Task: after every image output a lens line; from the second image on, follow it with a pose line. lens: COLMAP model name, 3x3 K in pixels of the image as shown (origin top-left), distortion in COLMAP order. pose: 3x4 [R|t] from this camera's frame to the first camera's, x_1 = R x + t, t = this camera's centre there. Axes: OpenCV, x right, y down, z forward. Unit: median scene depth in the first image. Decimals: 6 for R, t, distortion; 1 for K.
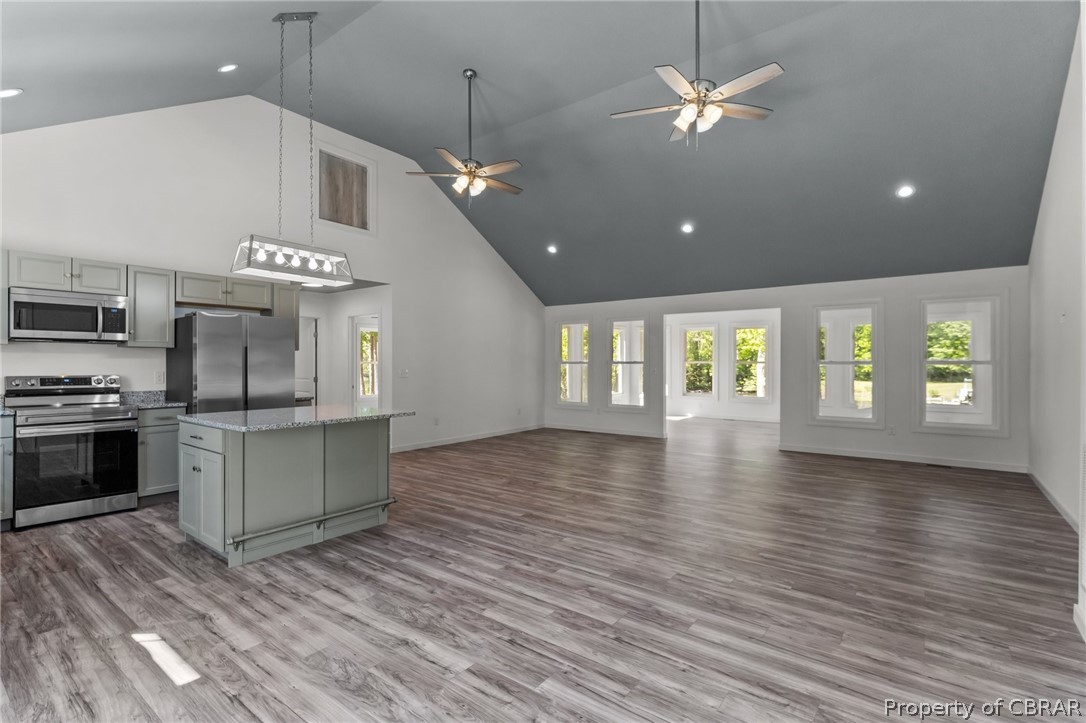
lens RADIAL K [[508.3, 0, 540.4], [0, 508.3, 367.6], [0, 0, 1]] dist [-0.001472, -0.000598]
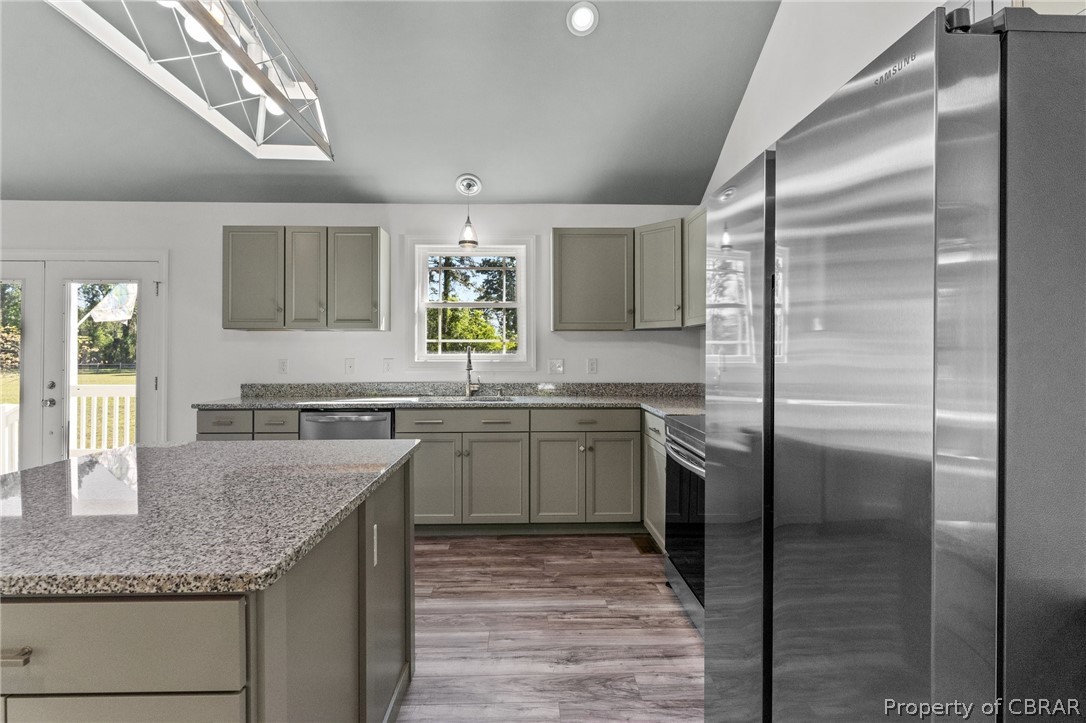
lens RADIAL K [[508.3, 0, 529.7], [0, 508.3, 345.2], [0, 0, 1]] dist [-0.001472, -0.000598]
pose [[-0.781359, -0.006985, -0.624043, -0.431726], [-0.002956, 0.999968, -0.007492, -0.008370], [0.624075, -0.004009, -0.781354, 1.458825]]
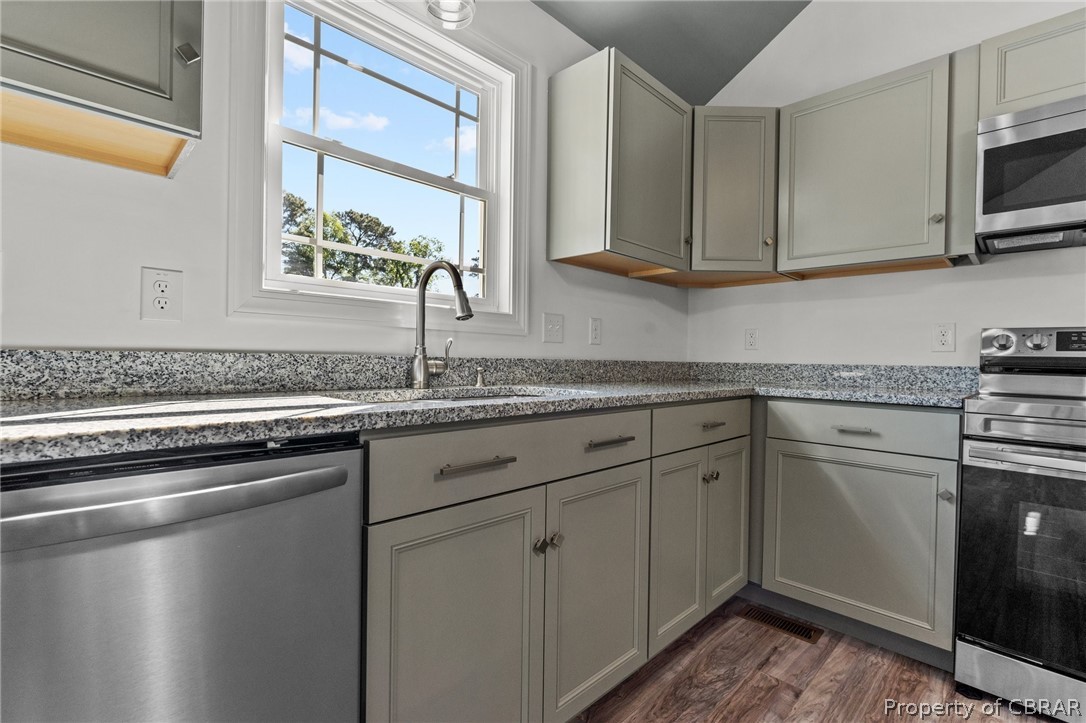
lens RADIAL K [[508.3, 0, 532.0], [0, 508.3, 358.9], [0, 0, 1]] dist [-0.001472, -0.000598]
pose [[-0.127289, -0.000084, -0.991866, -0.582710], [-0.026271, 0.999649, 0.003287, 0.060826], [0.991518, 0.026475, -0.127247, 0.708068]]
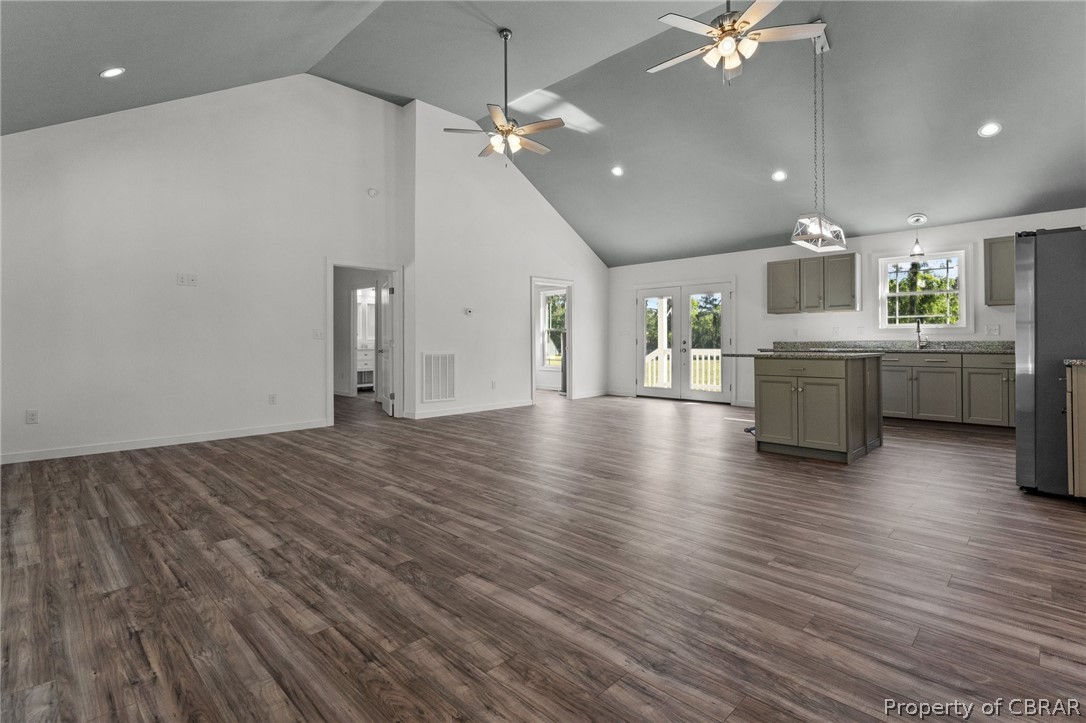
lens RADIAL K [[508.3, 0, 536.0], [0, 508.3, 337.2], [0, 0, 1]] dist [-0.001472, -0.000598]
pose [[-0.991414, 0.004251, 0.130690, 0.050371], [0.003973, 0.999989, -0.002384, 0.047882], [-0.130698, -0.001844, -0.991420, 2.396350]]
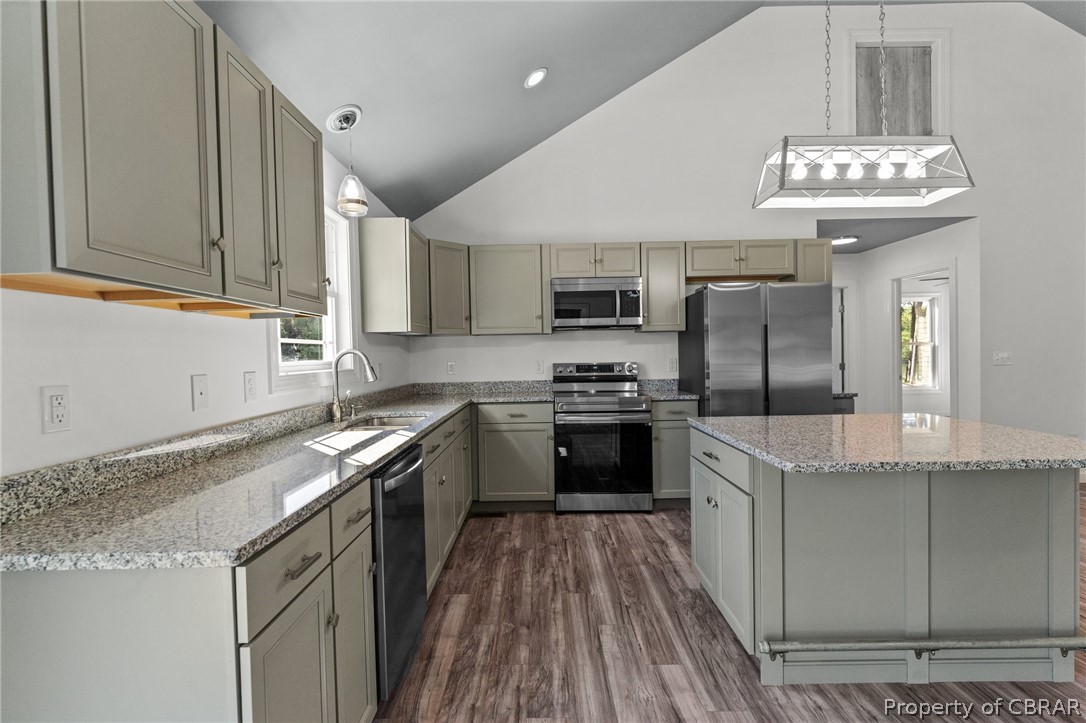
lens RADIAL K [[508.3, 0, 532.0], [0, 508.3, 357.9], [0, 0, 1]] dist [-0.001472, -0.000598]
pose [[0.600930, -0.004275, -0.799290, -0.240243], [0.015203, 0.999866, 0.006083, -0.002074], [0.799157, -0.015807, 0.600915, 0.347963]]
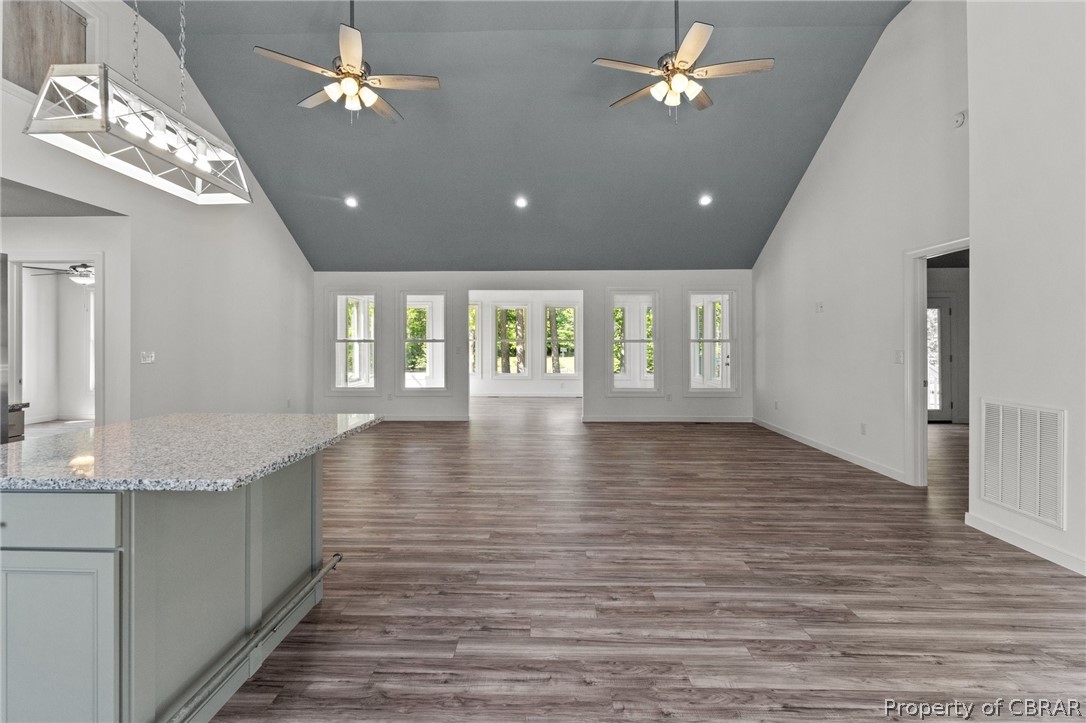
lens RADIAL K [[508.3, 0, 537.2], [0, 508.3, 342.1], [0, 0, 1]] dist [-0.001472, -0.000598]
pose [[0.811005, 0.000361, 0.585040, -0.479999], [0.004324, 0.999969, -0.006613, -0.000861], [-0.585024, 0.007893, 0.810978, 0.361685]]
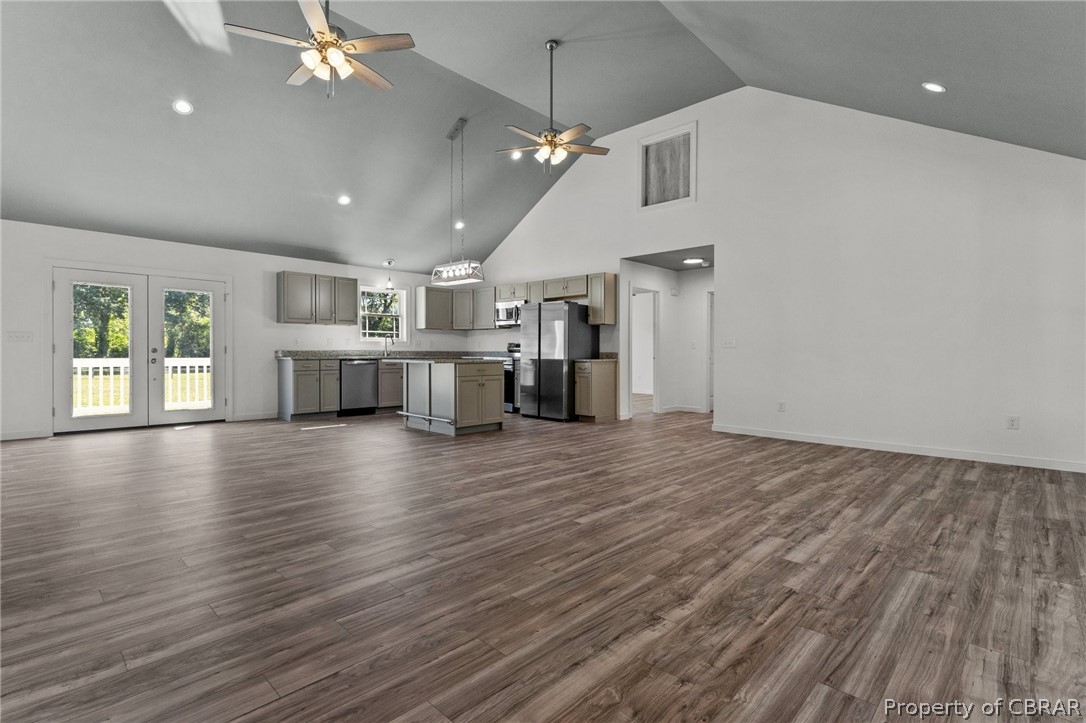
lens RADIAL K [[508.3, 0, 525.6], [0, 508.3, 349.3], [0, 0, 1]] dist [-0.001472, -0.000598]
pose [[-0.146109, -0.006395, -0.989248, 1.228864], [-0.012764, 0.999908, -0.004579, 0.057958], [0.989186, 0.011958, -0.146177, 1.540377]]
